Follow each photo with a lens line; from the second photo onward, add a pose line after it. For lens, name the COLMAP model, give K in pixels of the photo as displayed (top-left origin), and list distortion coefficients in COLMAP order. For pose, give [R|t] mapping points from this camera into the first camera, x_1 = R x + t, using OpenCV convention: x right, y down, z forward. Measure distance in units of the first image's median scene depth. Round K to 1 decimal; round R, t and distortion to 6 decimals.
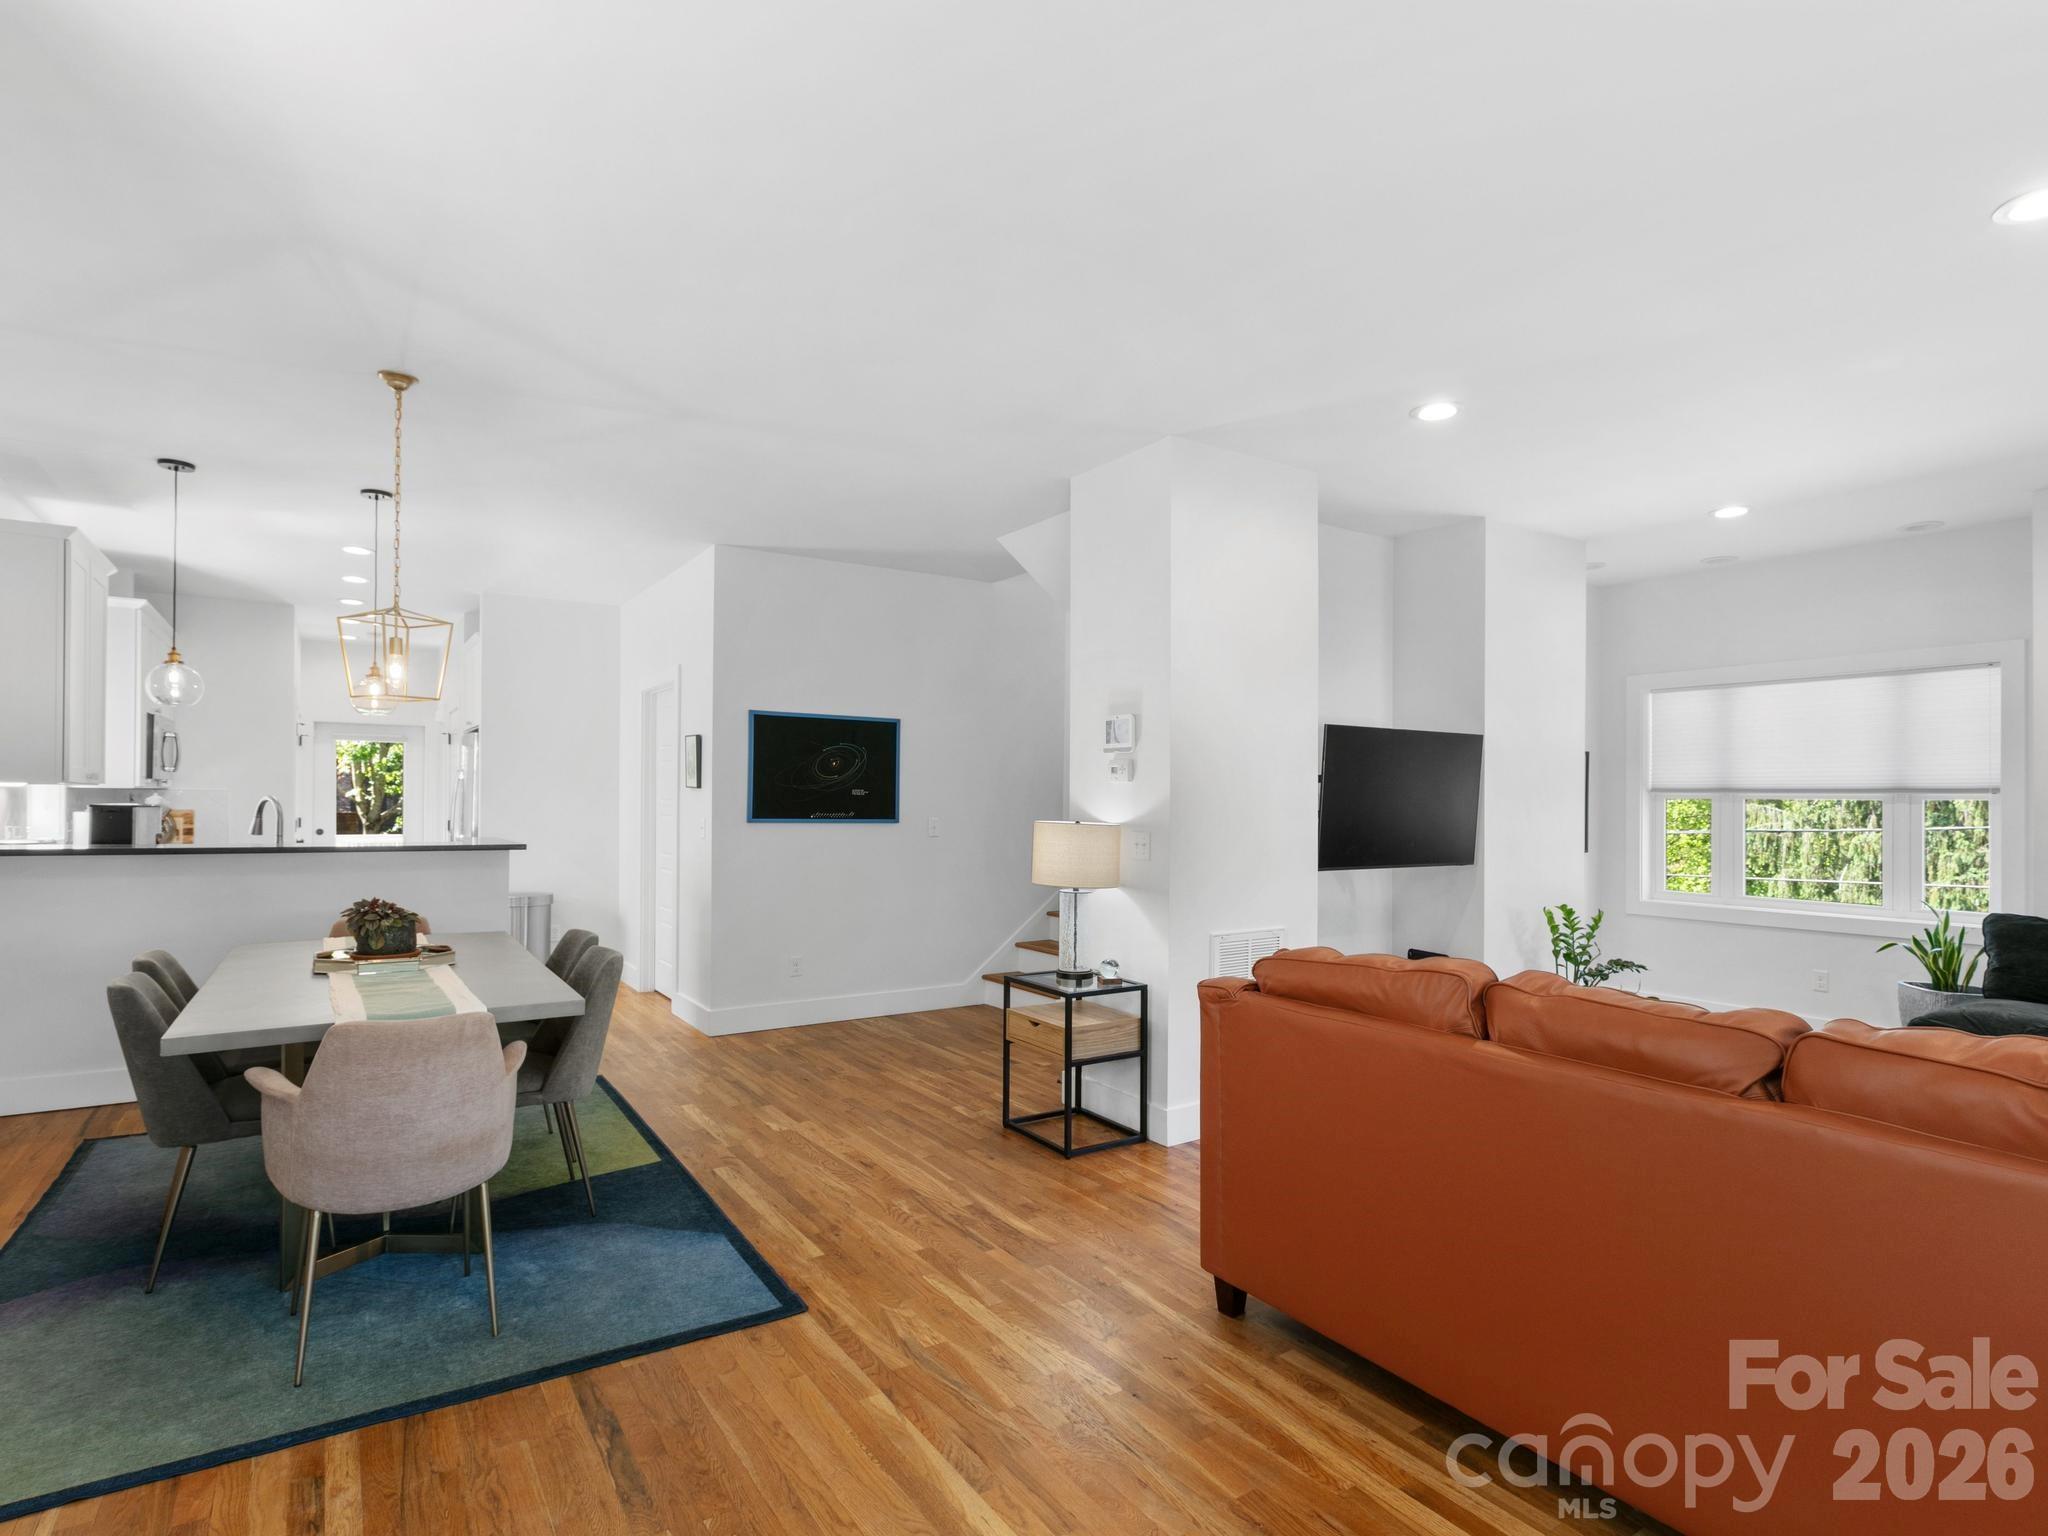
lens RADIAL K [[1061.6, 0, 1043.4], [0, 1061.6, 790.7], [0, 0, 1]] dist [0.005488, 0.000584]
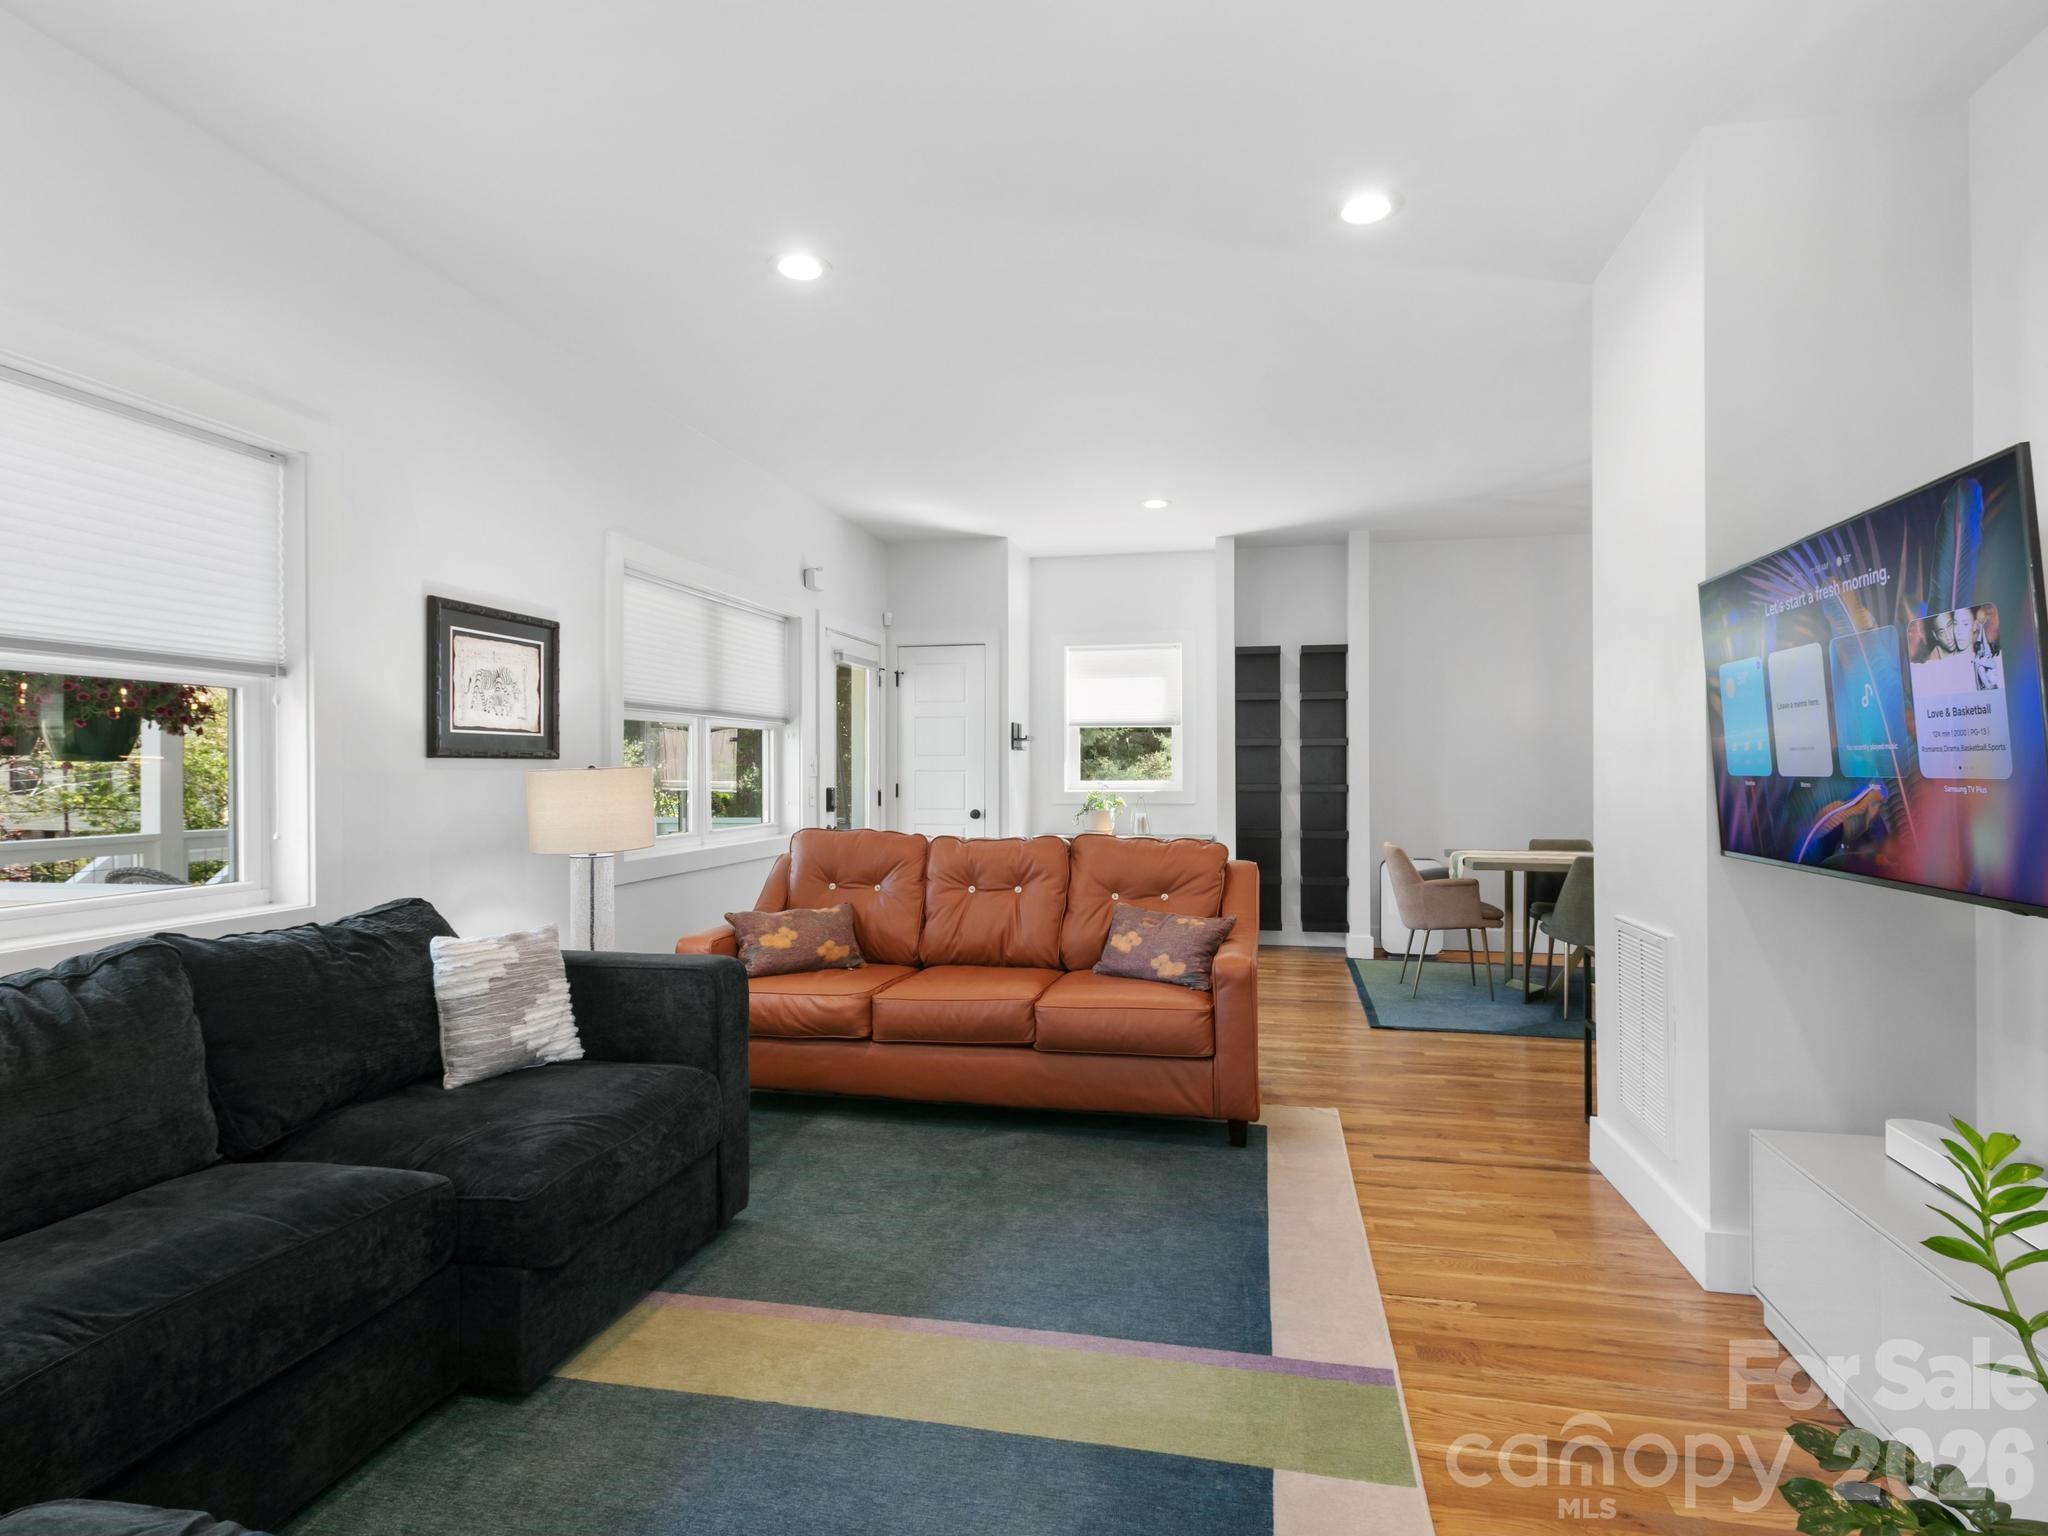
lens RADIAL K [[1074.3, 0, 1041.9], [0, 1074.3, 771.6], [0, 0, 1]] dist [0.001817, 0.000451]
pose [[-0.707827, -0.001993, -0.706383, 0.785399], [0.006398, 0.999937, -0.009232, 0.032641], [0.706357, -0.011054, -0.707770, 1.013558]]
